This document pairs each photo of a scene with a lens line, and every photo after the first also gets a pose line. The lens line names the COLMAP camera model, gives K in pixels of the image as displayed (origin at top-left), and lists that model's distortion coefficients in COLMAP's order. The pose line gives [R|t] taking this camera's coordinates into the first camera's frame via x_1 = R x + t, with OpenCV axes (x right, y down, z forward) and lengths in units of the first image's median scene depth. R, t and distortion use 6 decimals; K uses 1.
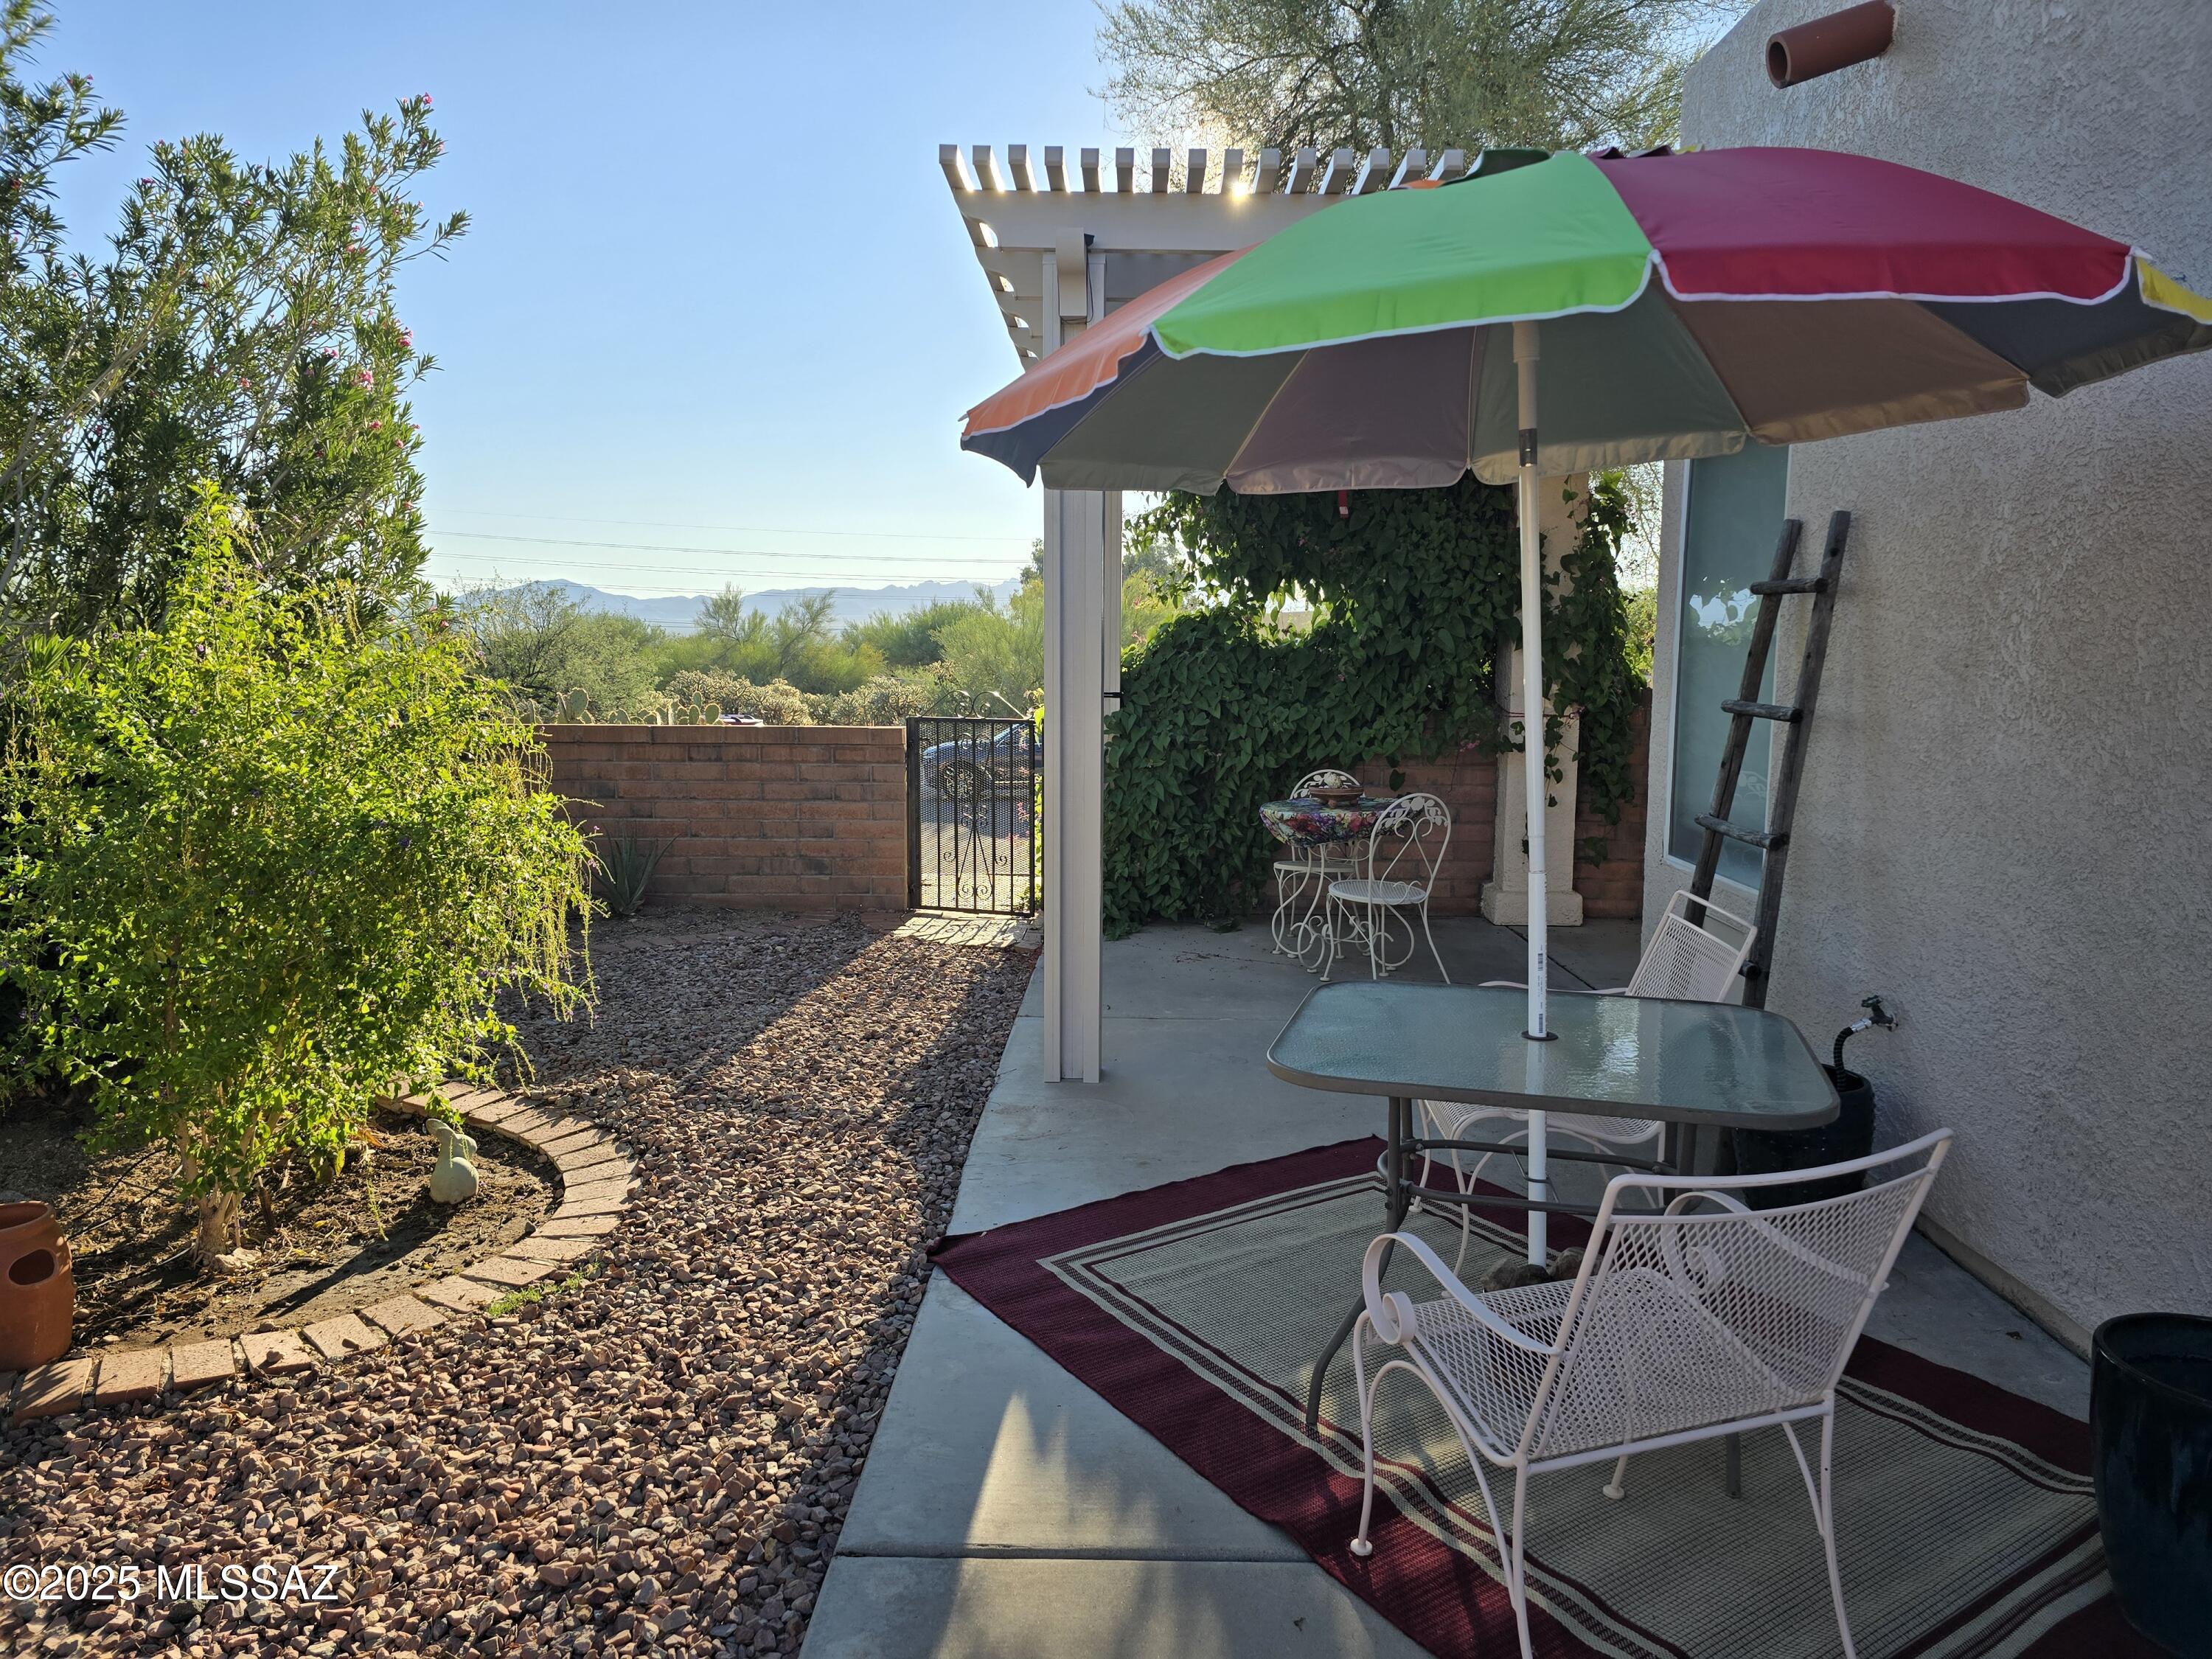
lens RADIAL K [[1472.7, 0, 1102.2], [0, 1472.7, 825.7], [0, 0, 1]] dist [0.061108, -0.056158]
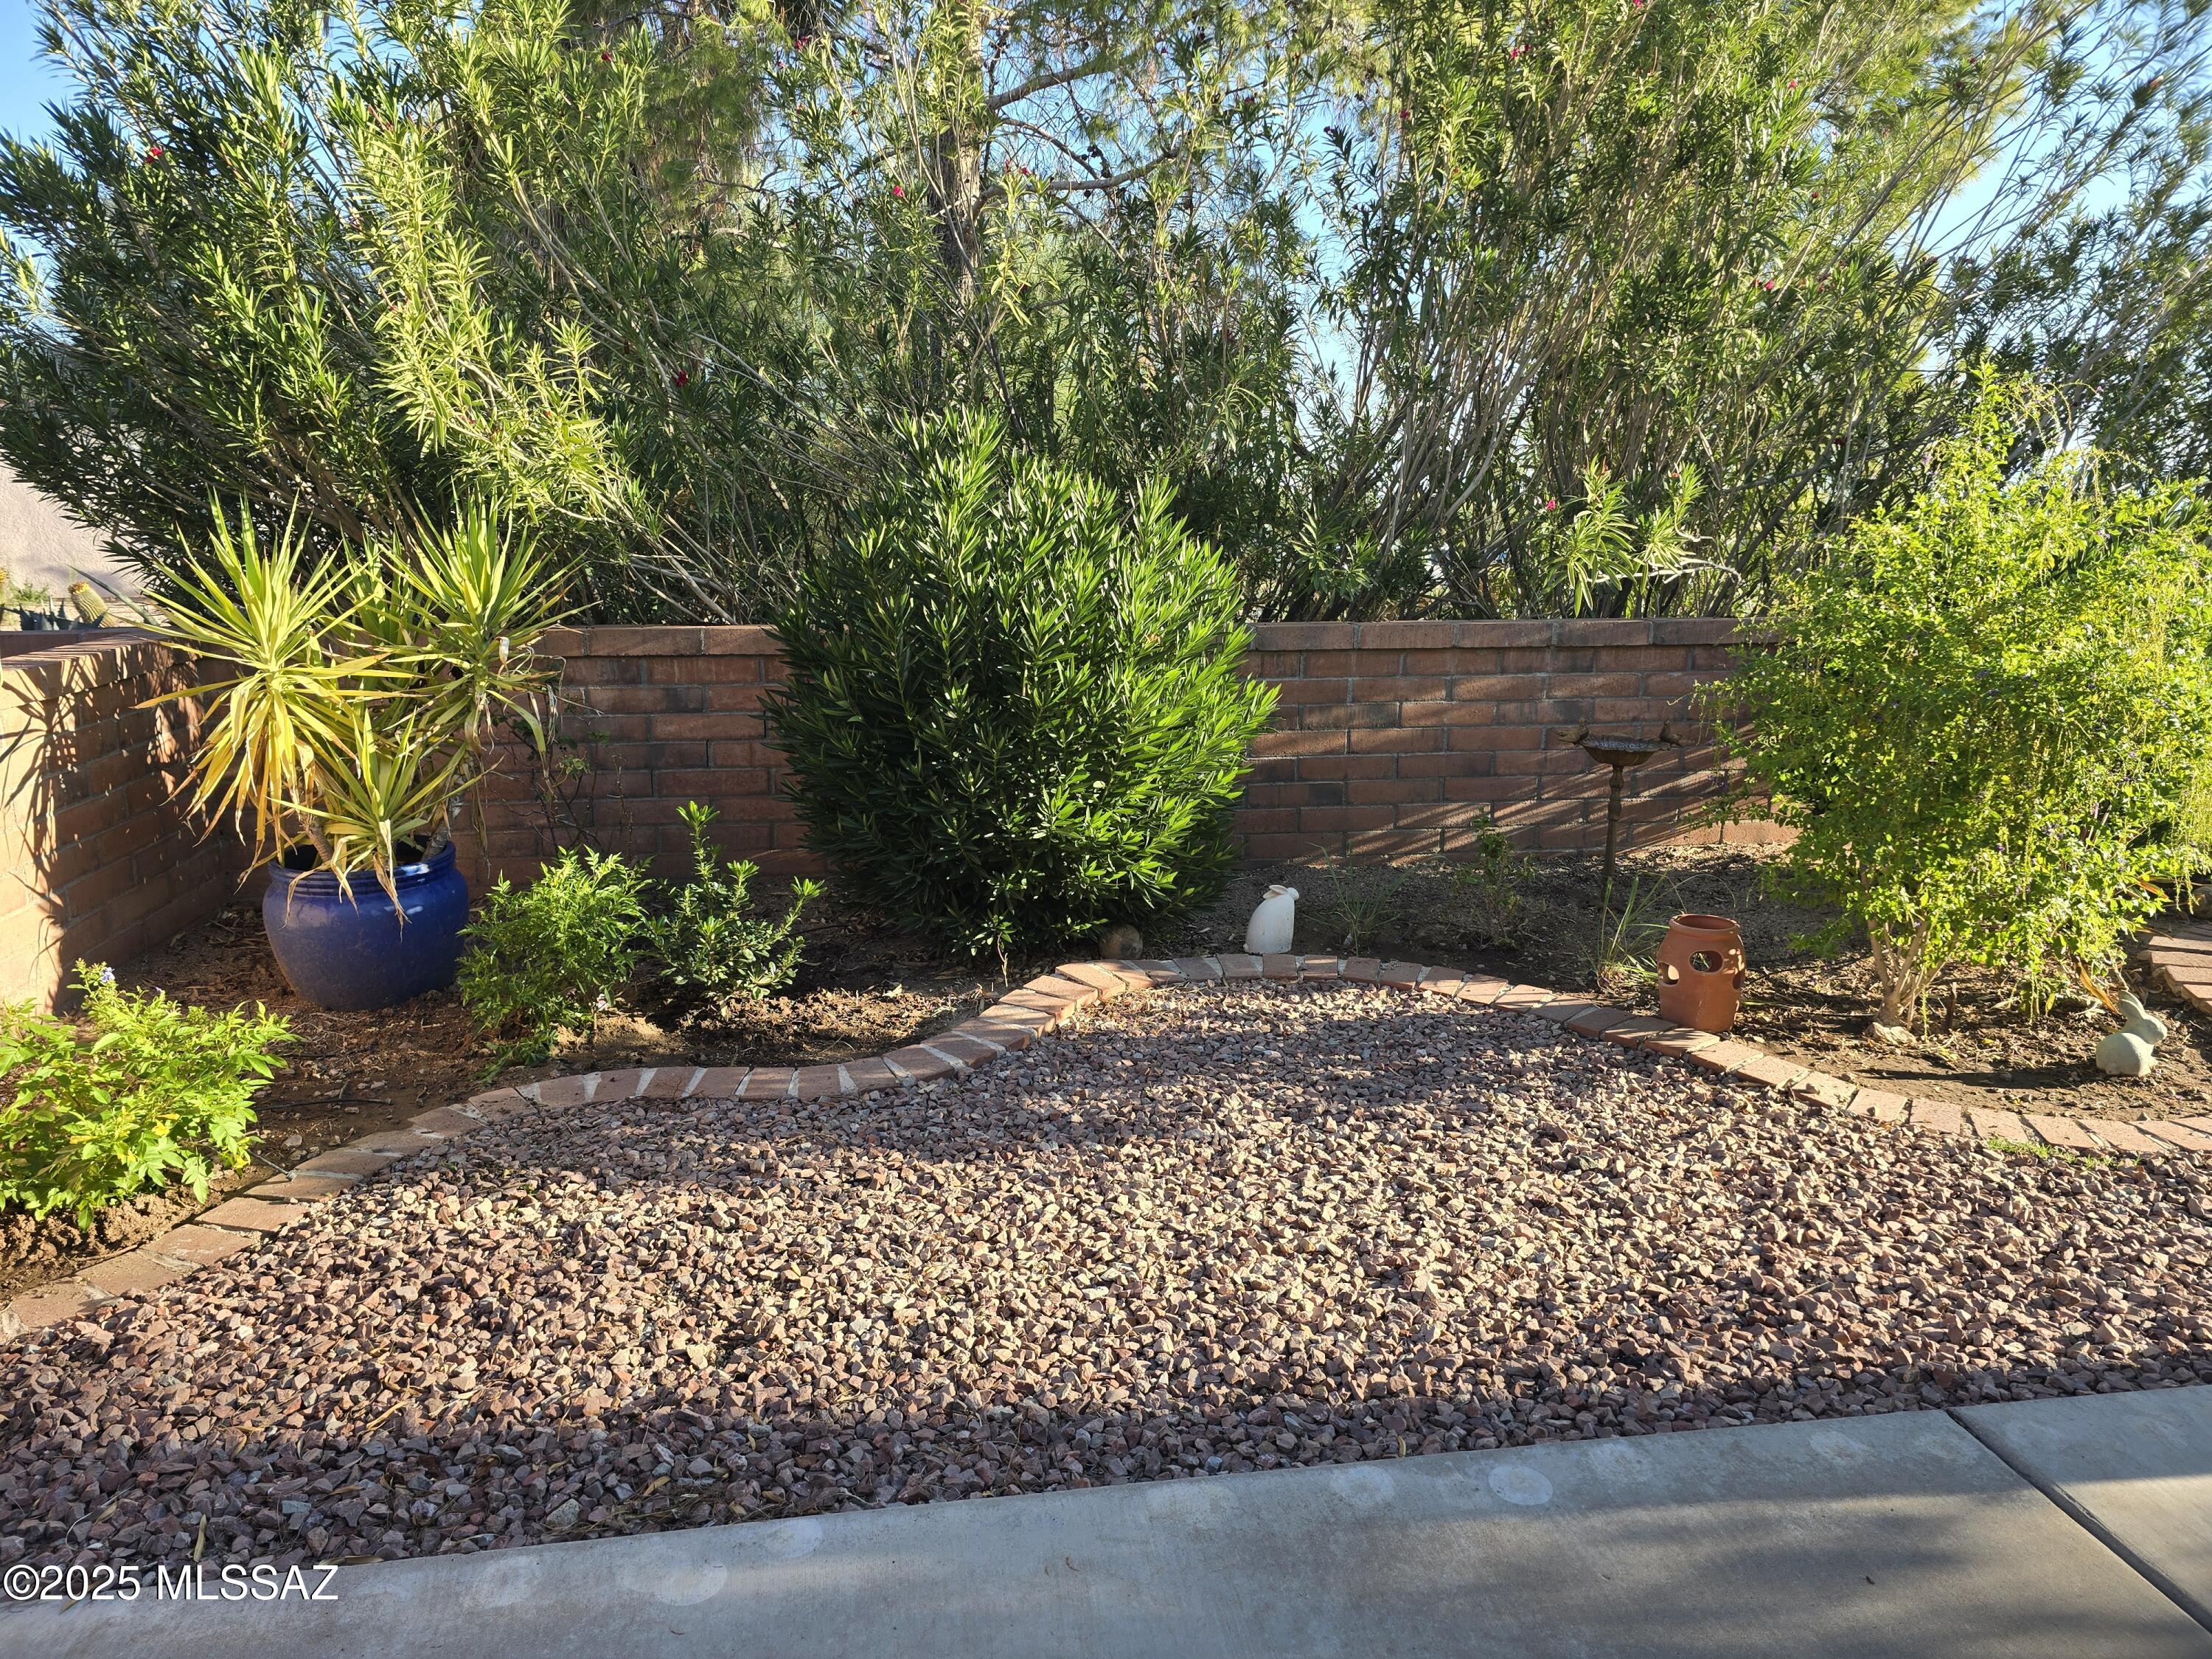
lens RADIAL K [[1472.7, 0, 1098.0], [0, 1472.7, 814.6], [0, 0, 1]] dist [0.061108, -0.056158]
pose [[0.176147, 0.195133, -0.964829, 0.354308], [-0.124765, 0.976676, 0.174751, -0.007252], [0.976425, 0.089595, 0.196385, 0.113797]]
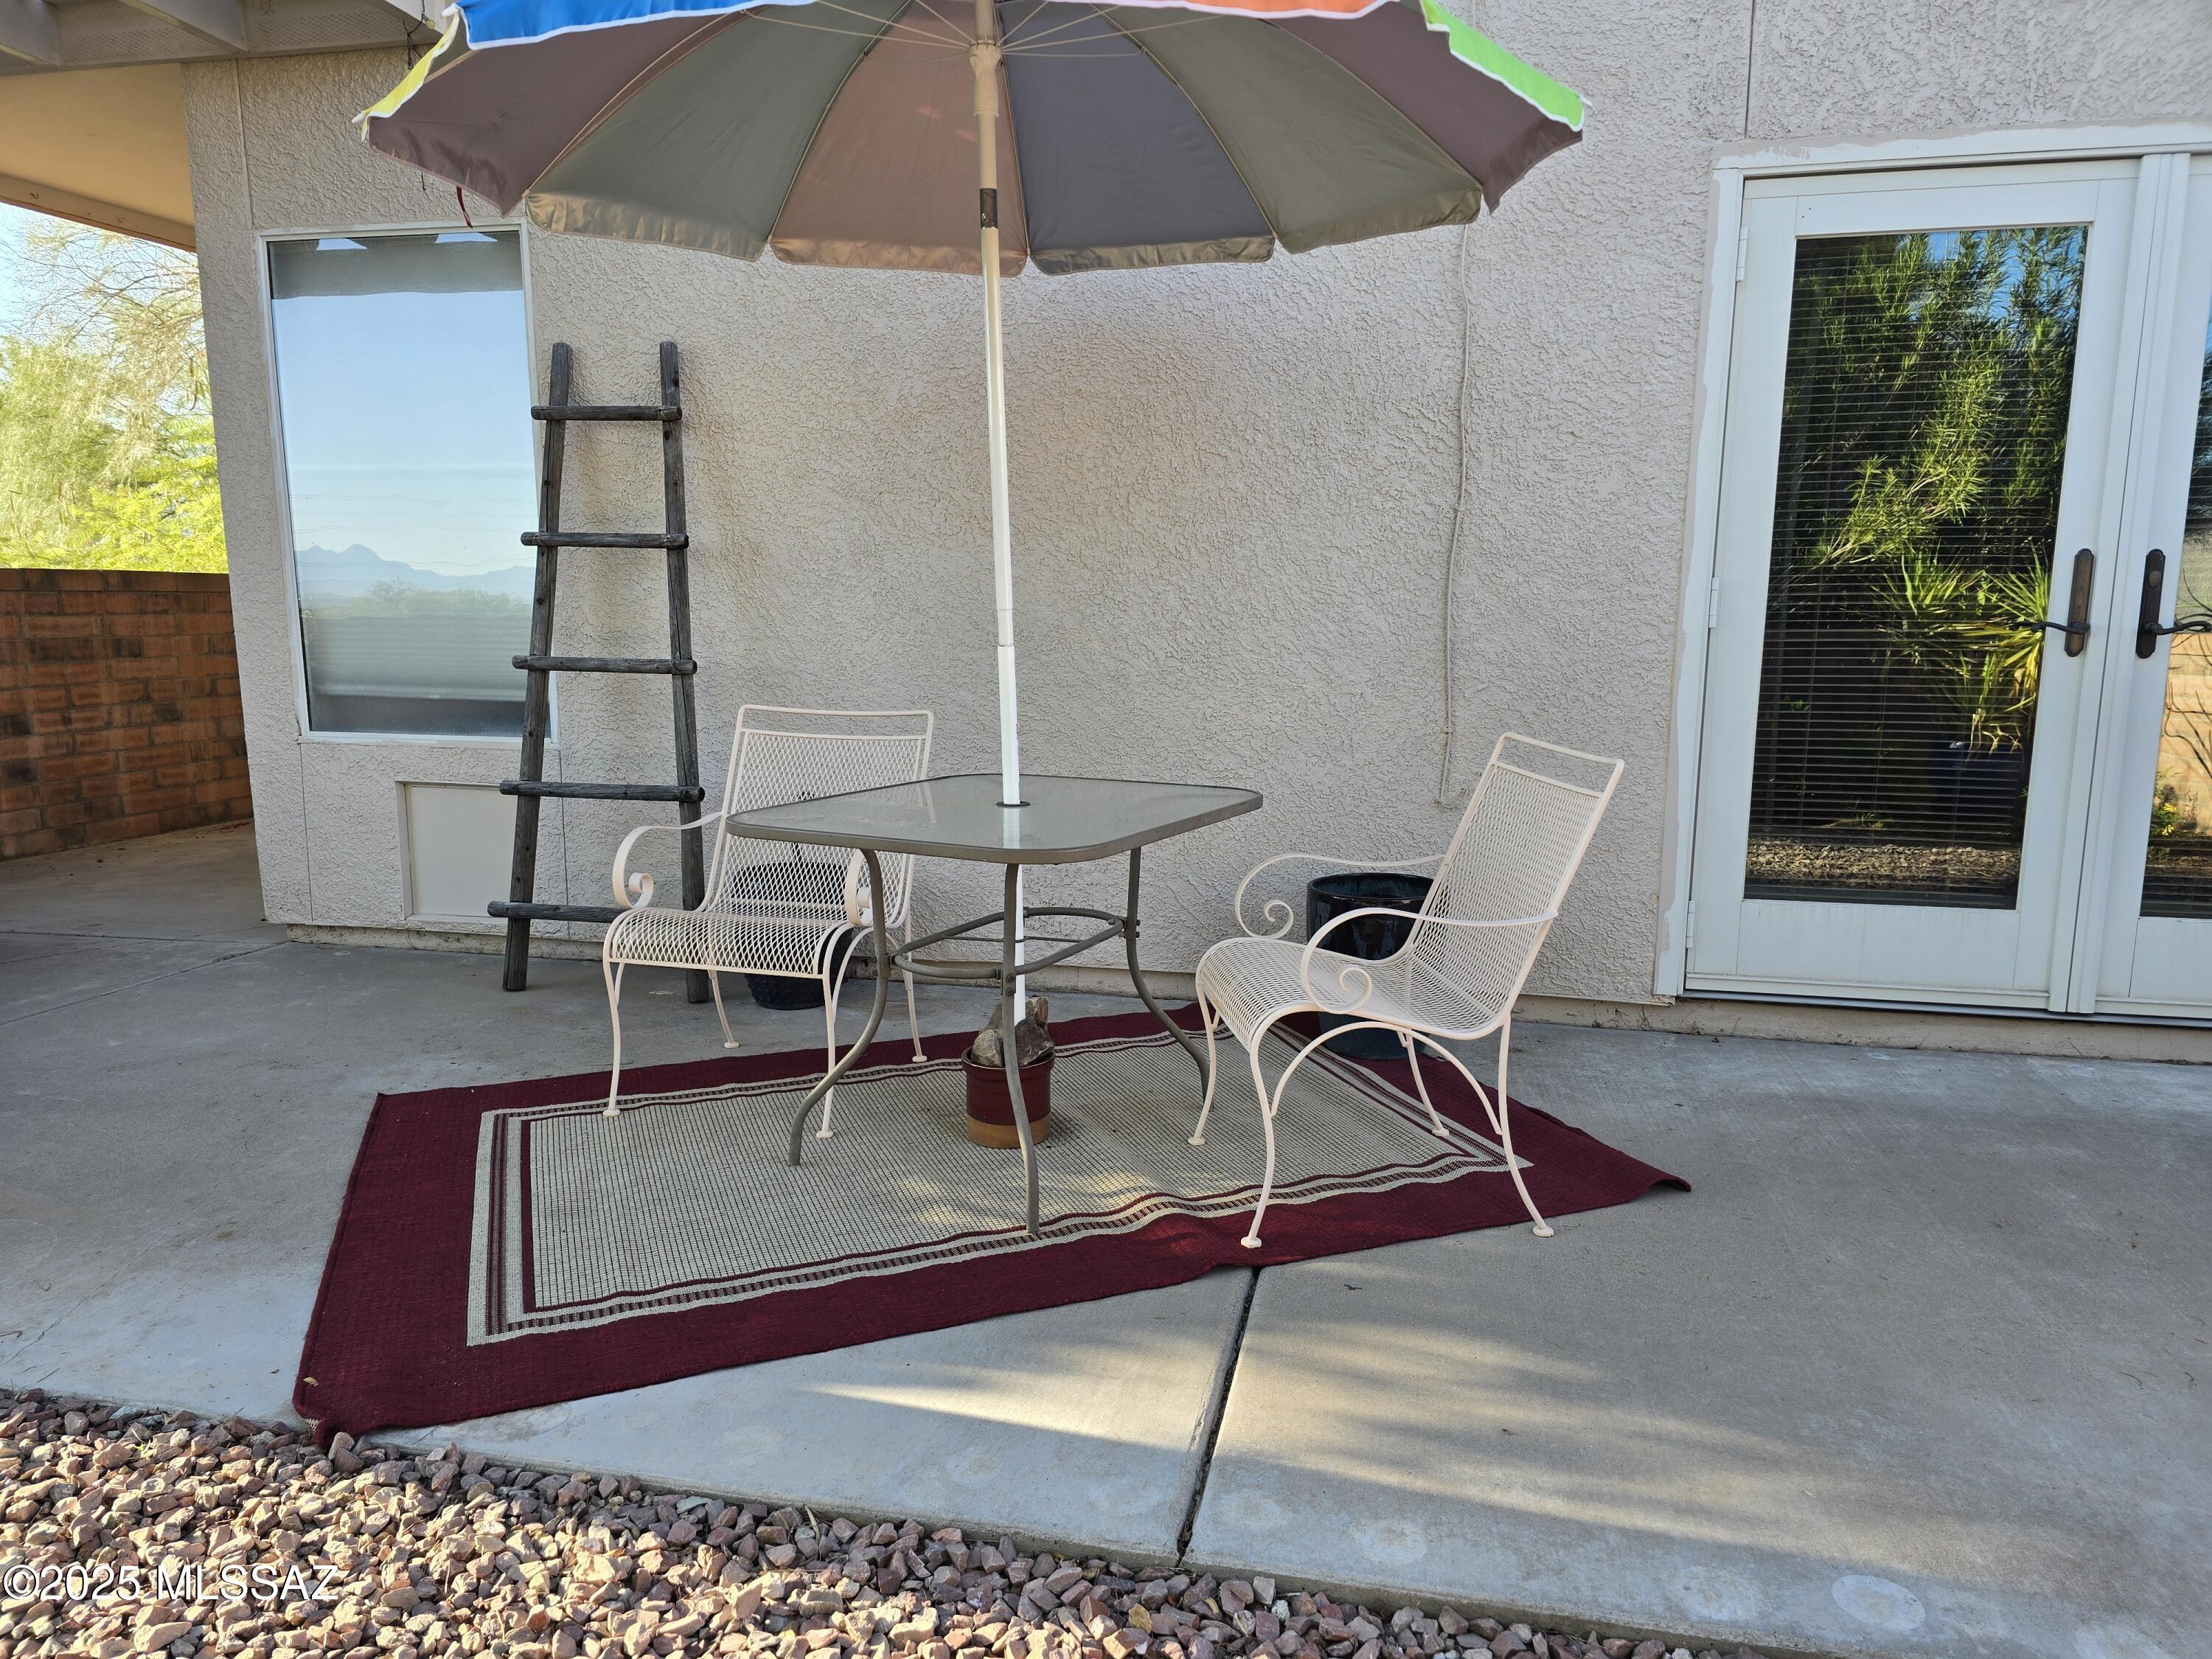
lens RADIAL K [[1472.7, 0, 1123.2], [0, 1472.7, 855.5], [0, 0, 1]] dist [0.061108, -0.056158]
pose [[0.174761, -0.159027, 0.971684, -0.476260], [0.113550, 0.983541, 0.140545, 0.027969], [-0.978041, 0.085773, 0.189942, 0.491427]]
